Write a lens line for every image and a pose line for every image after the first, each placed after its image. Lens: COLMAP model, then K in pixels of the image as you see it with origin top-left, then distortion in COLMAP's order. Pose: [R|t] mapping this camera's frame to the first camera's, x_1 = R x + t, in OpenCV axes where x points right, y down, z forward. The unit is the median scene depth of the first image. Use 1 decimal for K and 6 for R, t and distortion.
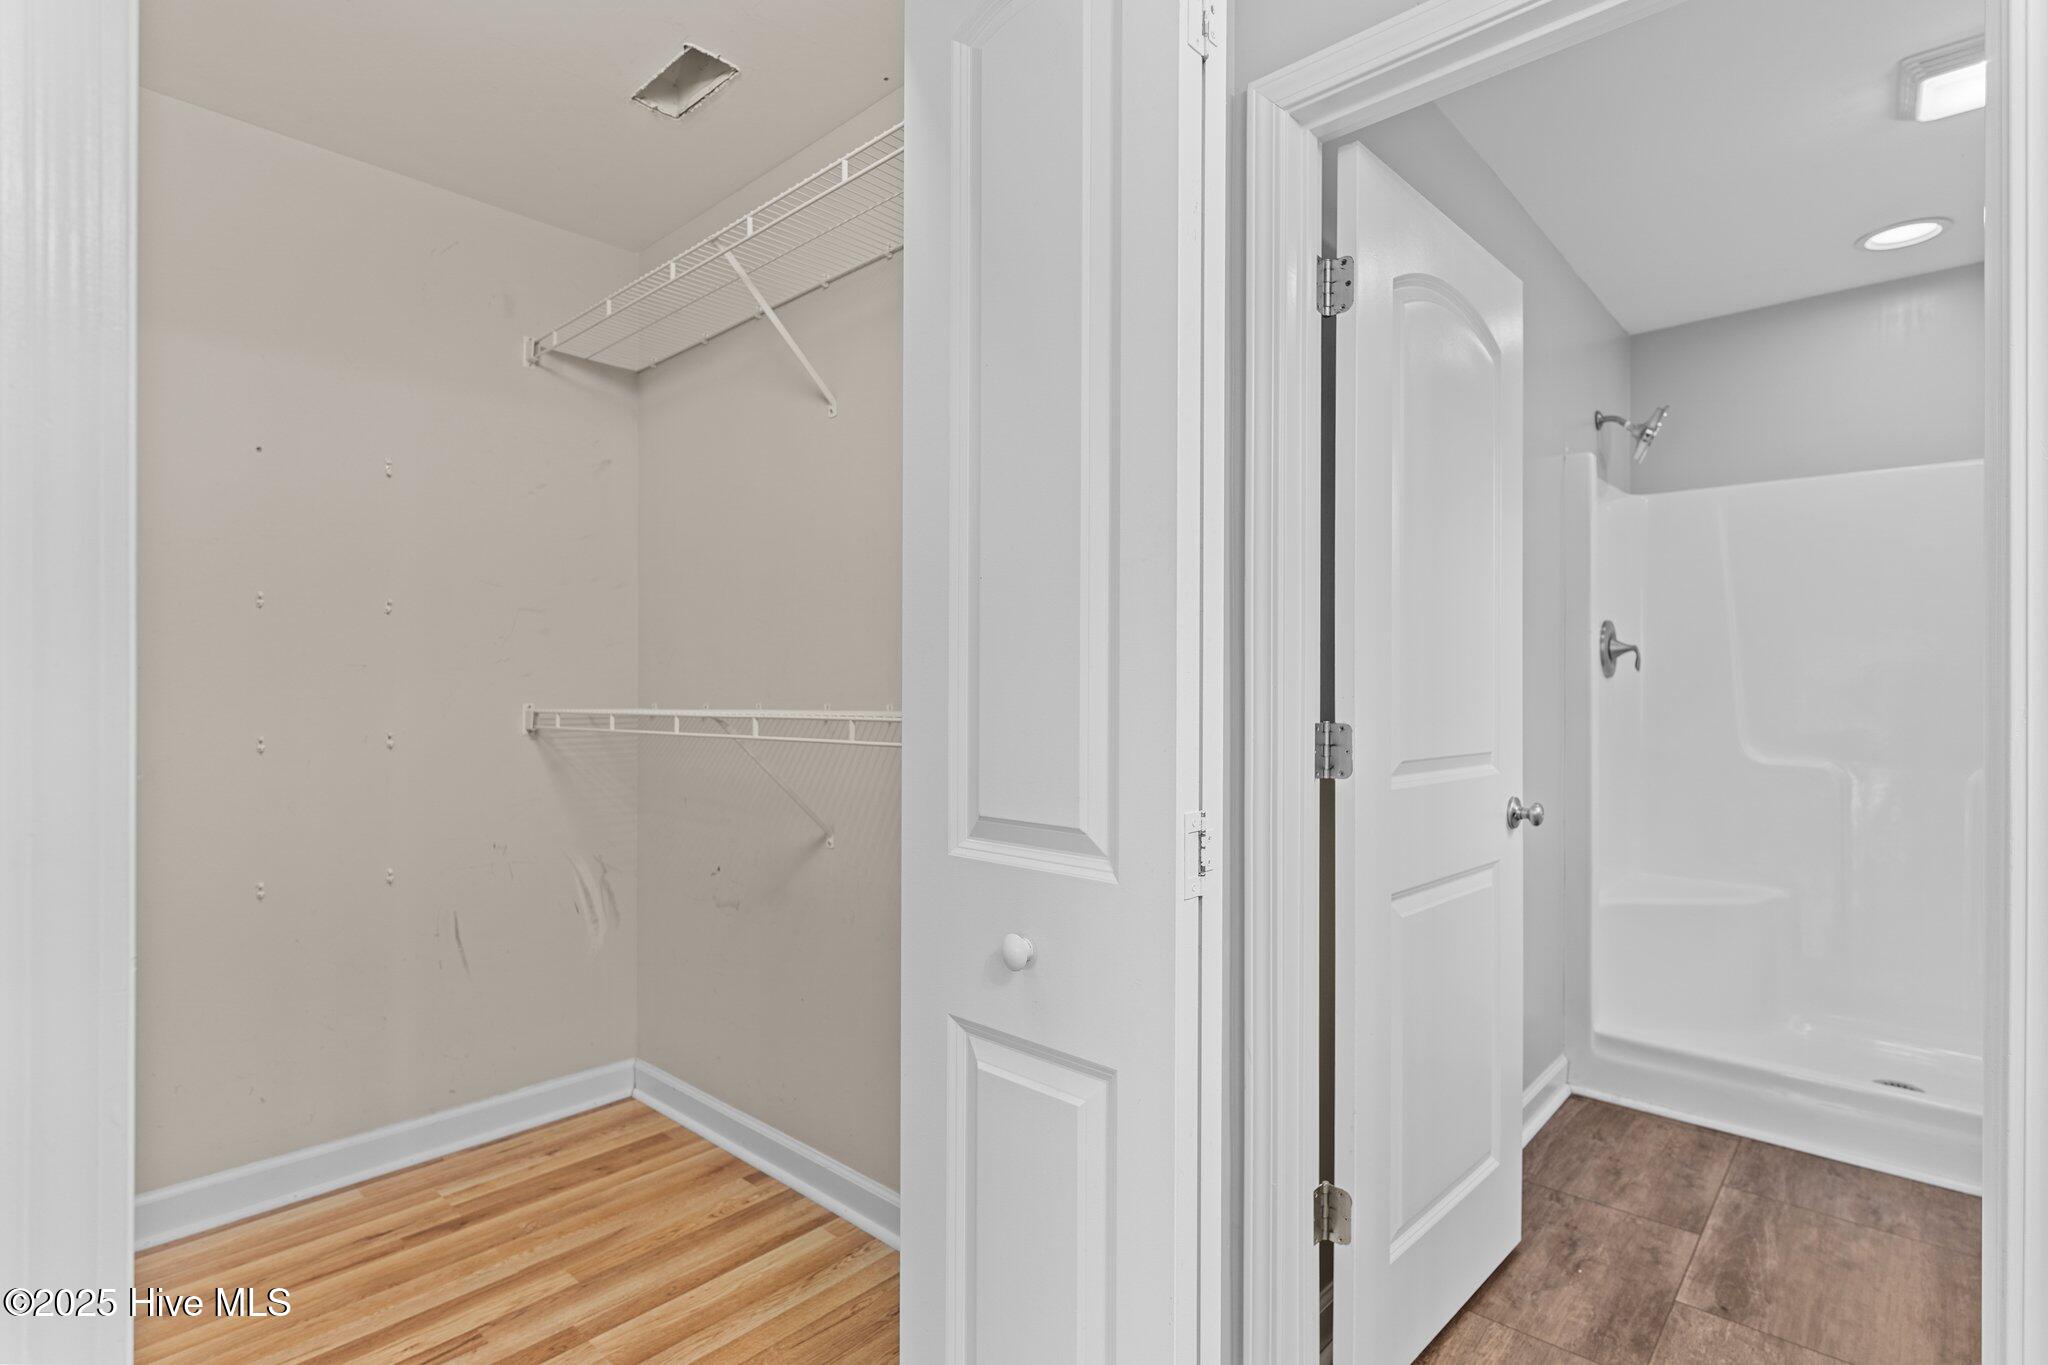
lens RADIAL K [[996.9, 0, 1027.1], [0, 996.9, 685.5], [0, 0, 1]] dist [0.011831, -0.001976]
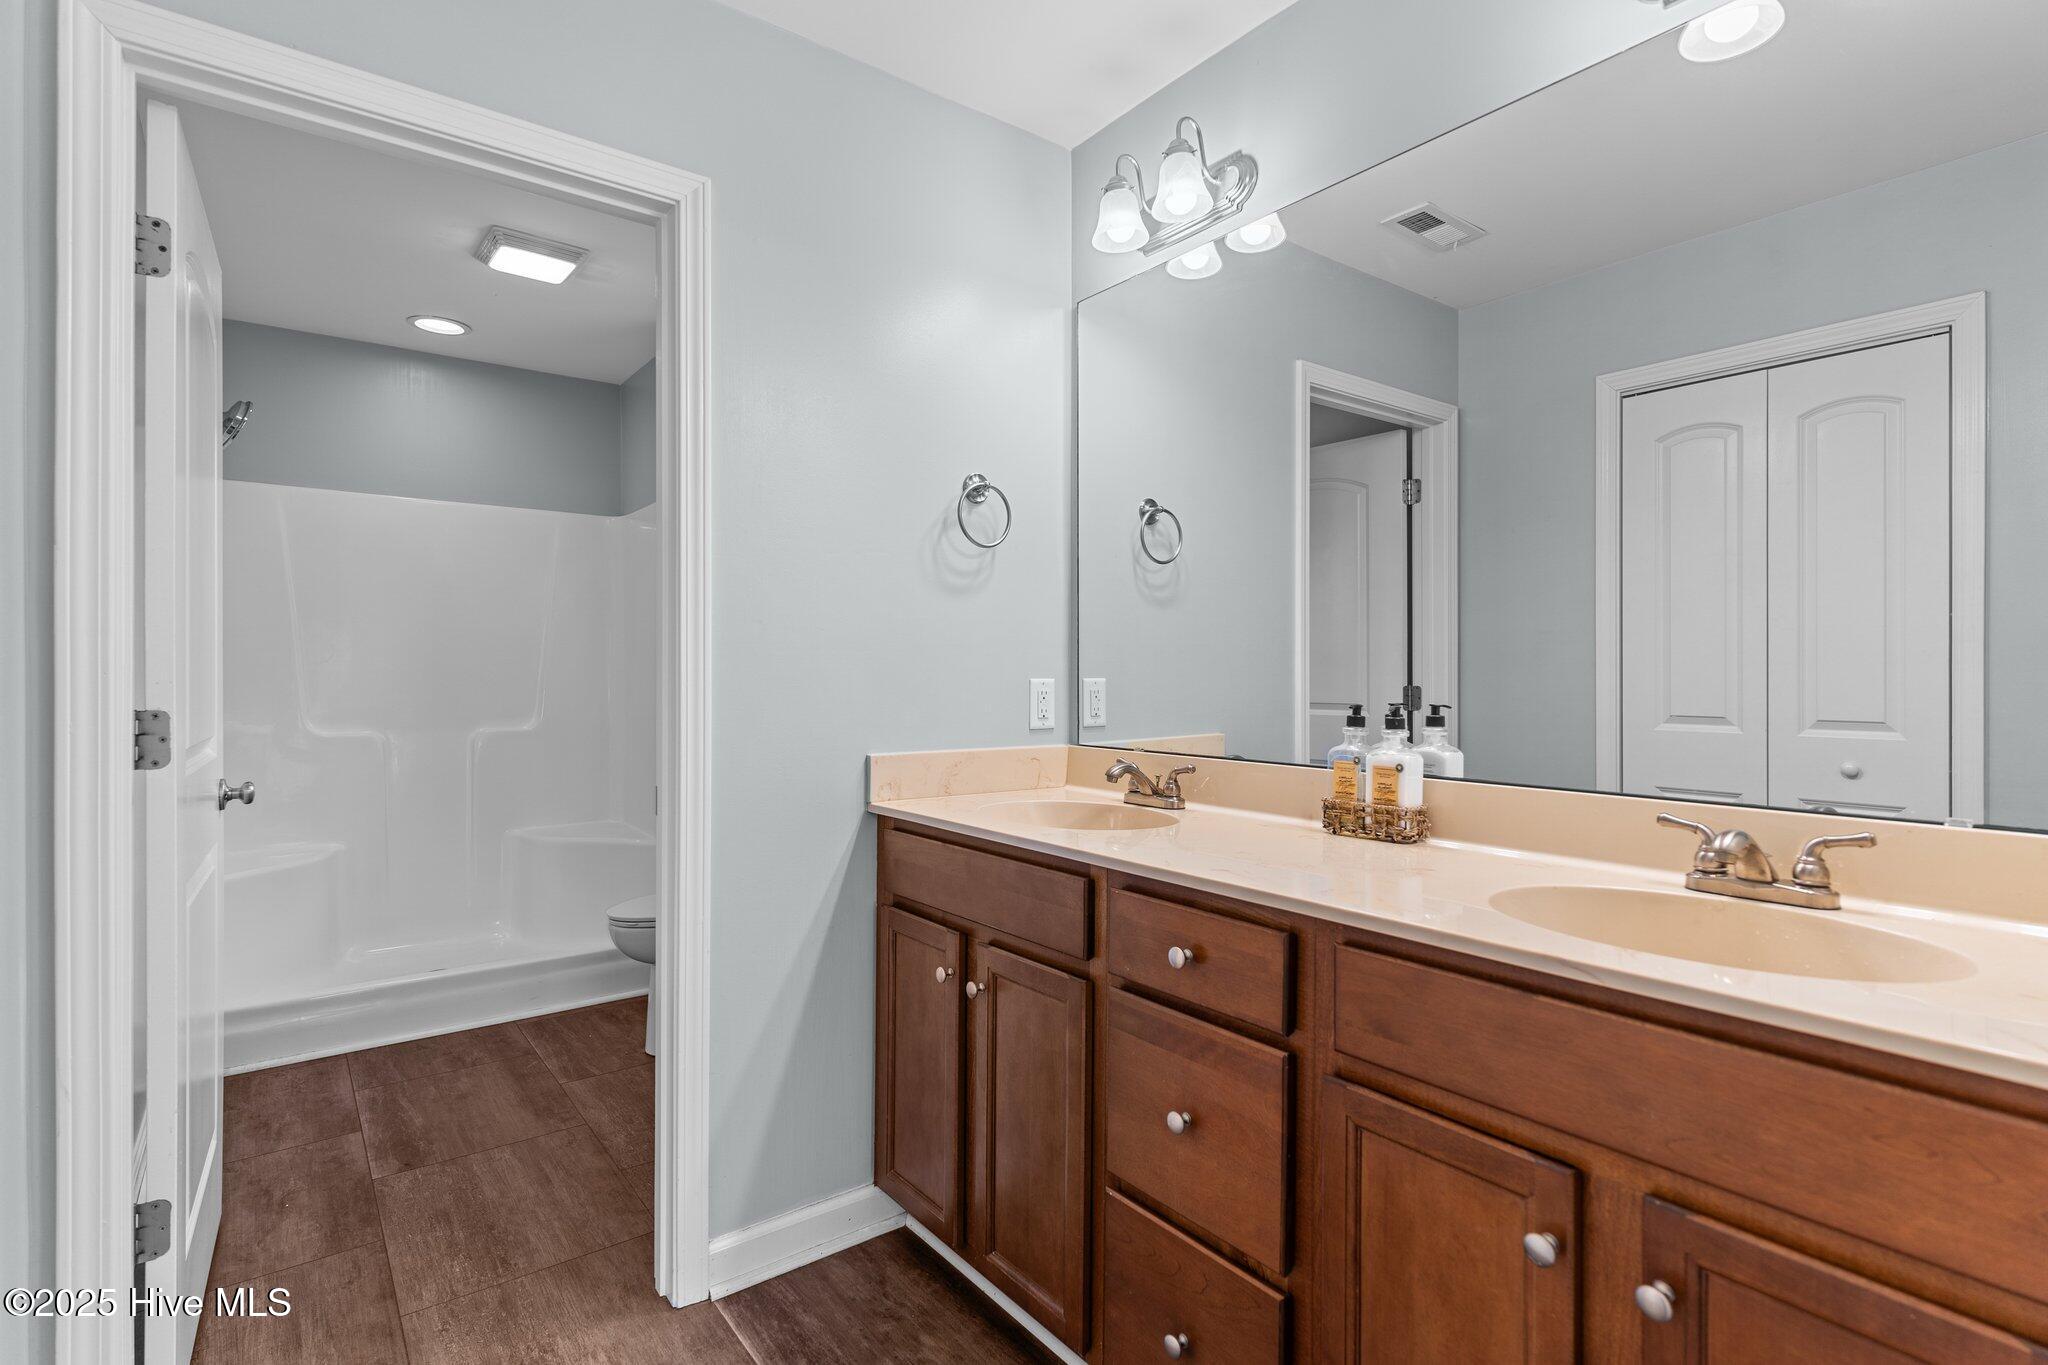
lens RADIAL K [[996.9, 0, 1021.0], [0, 996.9, 671.8], [0, 0, 1]] dist [0.011831, -0.001976]
pose [[0.184086, -0.005840, 0.982893, -0.368077], [0.000805, 0.999983, 0.005791, -0.002686], [-0.982910, -0.000274, 0.184088, 0.014005]]
